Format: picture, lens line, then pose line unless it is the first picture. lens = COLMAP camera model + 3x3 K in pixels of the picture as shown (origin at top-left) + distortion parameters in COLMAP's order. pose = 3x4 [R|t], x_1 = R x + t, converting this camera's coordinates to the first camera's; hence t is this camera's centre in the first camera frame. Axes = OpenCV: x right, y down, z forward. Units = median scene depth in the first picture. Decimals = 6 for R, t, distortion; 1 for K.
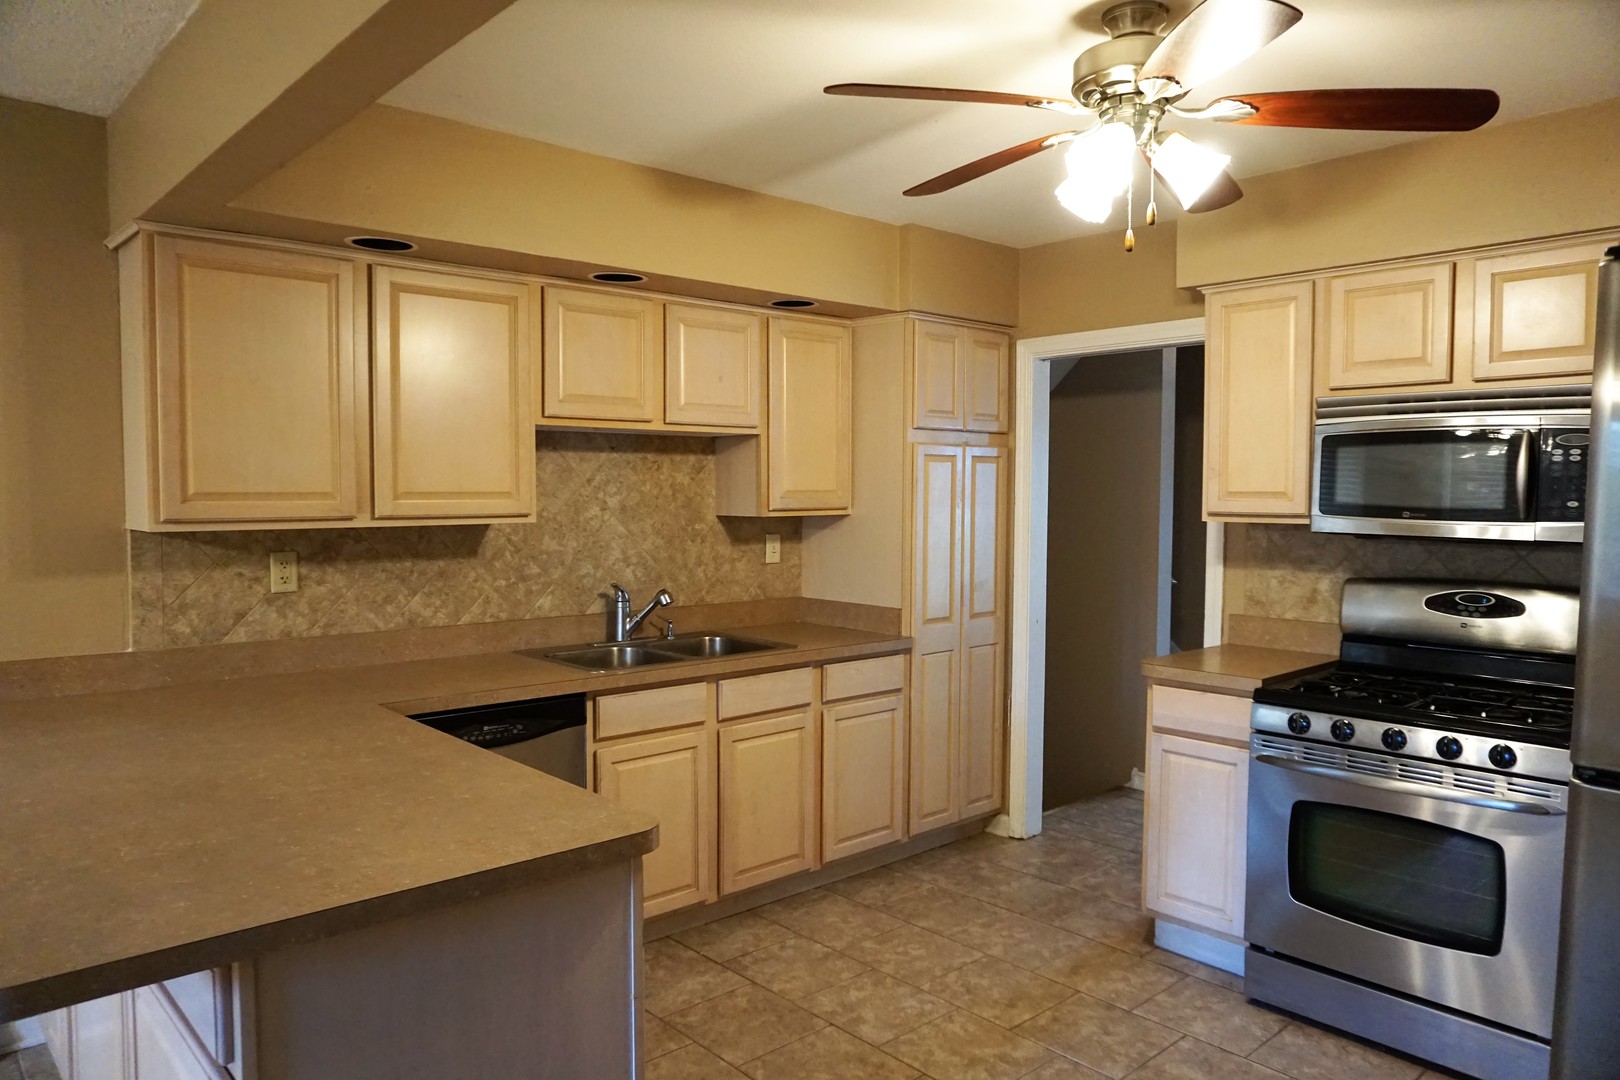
lens RADIAL K [[1077.5, 0, 814.3], [0, 1077.5, 533.0], [0, 0, 1]] dist [-0.010003, 0.000488]
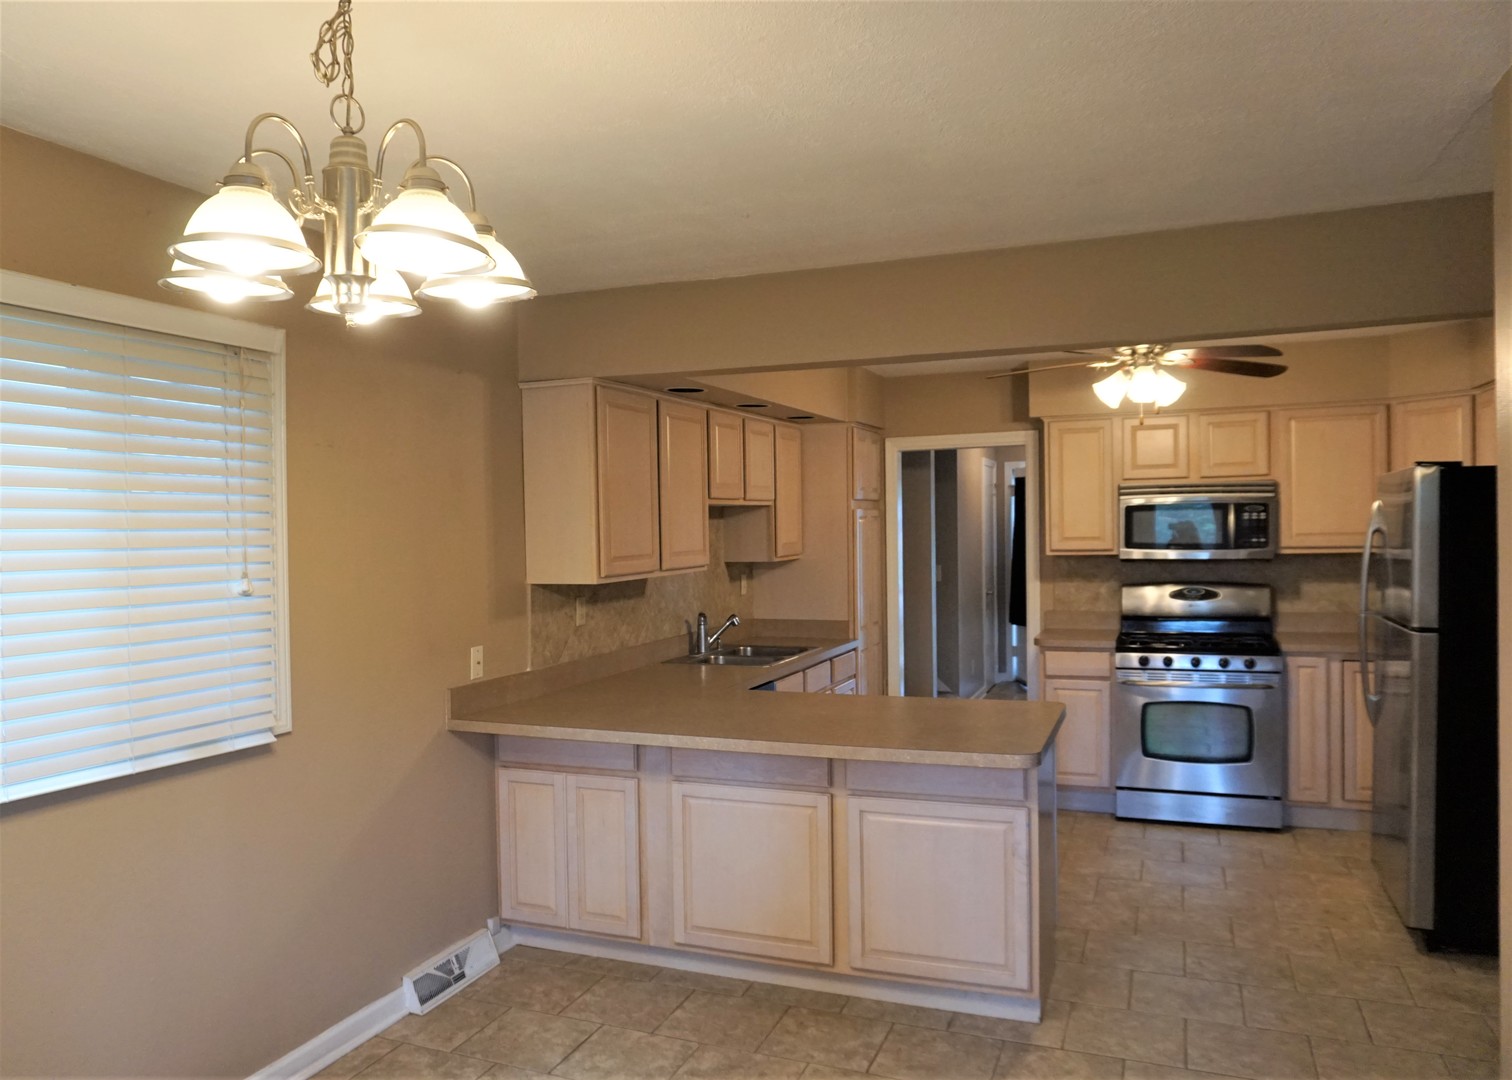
lens RADIAL K [[1066.4, 0, 756.0], [0, 1066.4, 540.0], [0, 0, 1]] dist [0.002704, -0.000971]
pose [[0.903040, -0.025834, 0.428780, -0.842506], [0.039489, 0.998956, -0.022978, -0.015031], [-0.427738, 0.037682, 0.903117, -0.350920]]
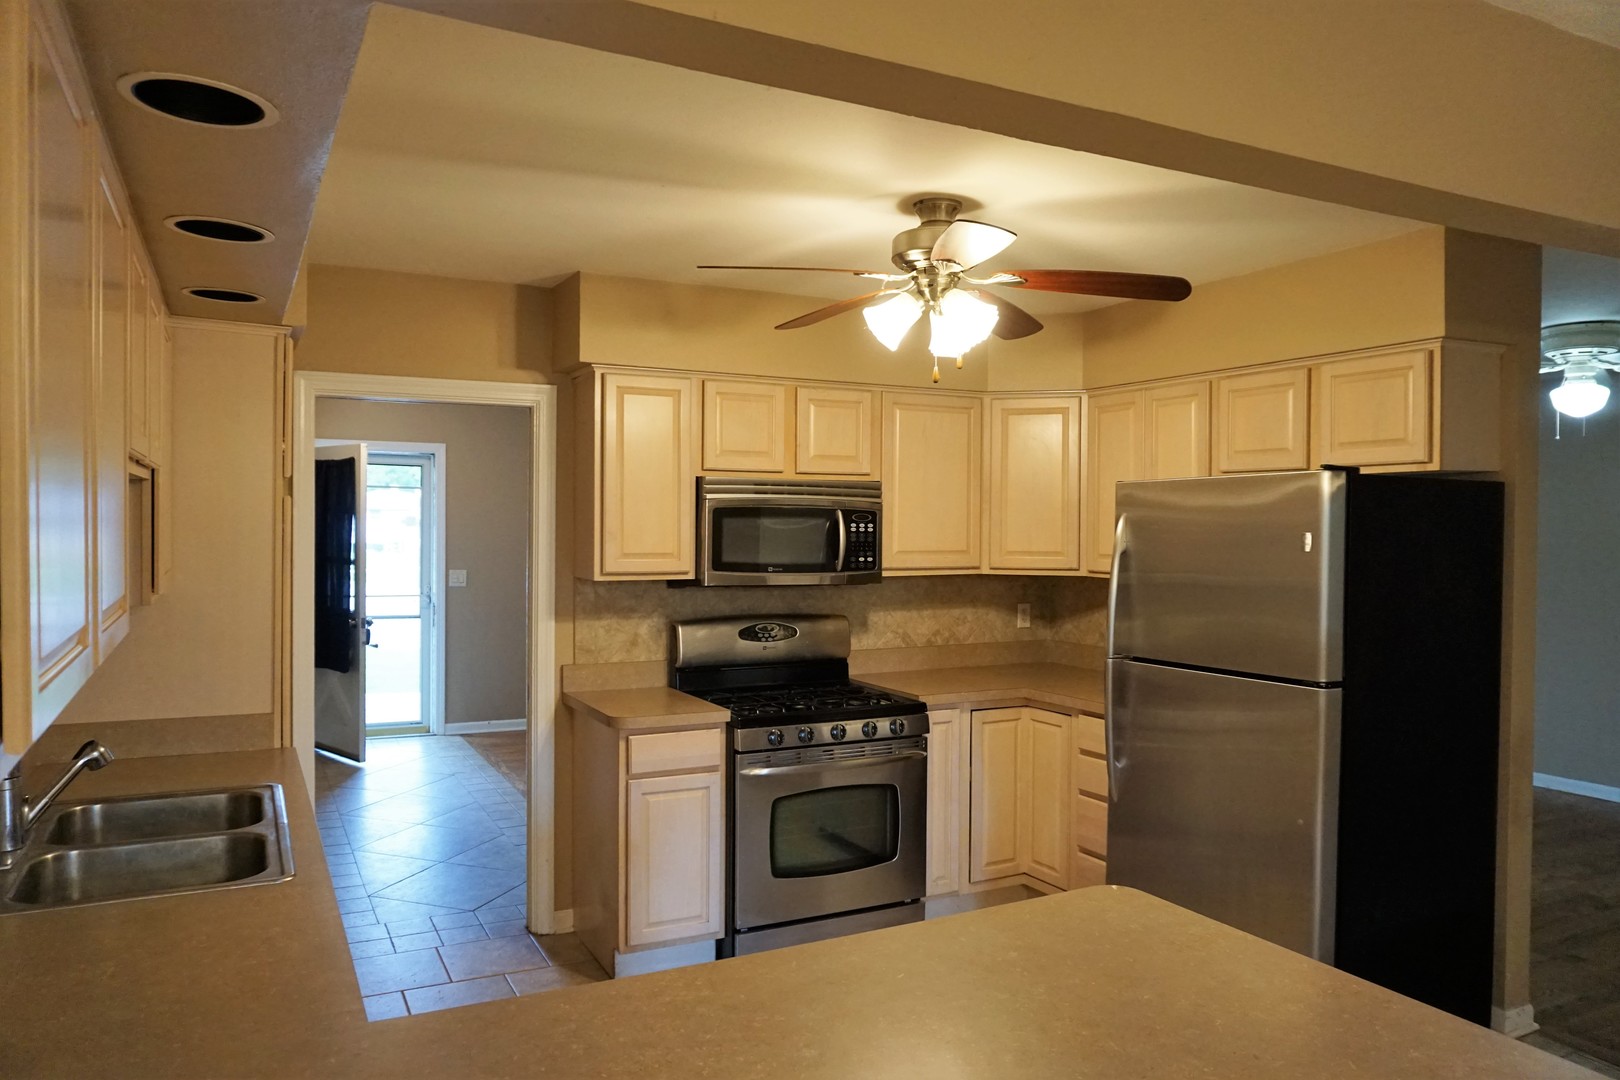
lens RADIAL K [[1126.3, 0, 810.0], [0, 1126.3, 540.0], [0, 0, 1]] dist [-0.011660, 0.000799]
pose [[0.274550, -0.016901, 0.961424, -0.727221], [0.032442, 0.999439, 0.008305, -0.059118], [-0.961026, 0.028911, 0.274944, 0.525836]]
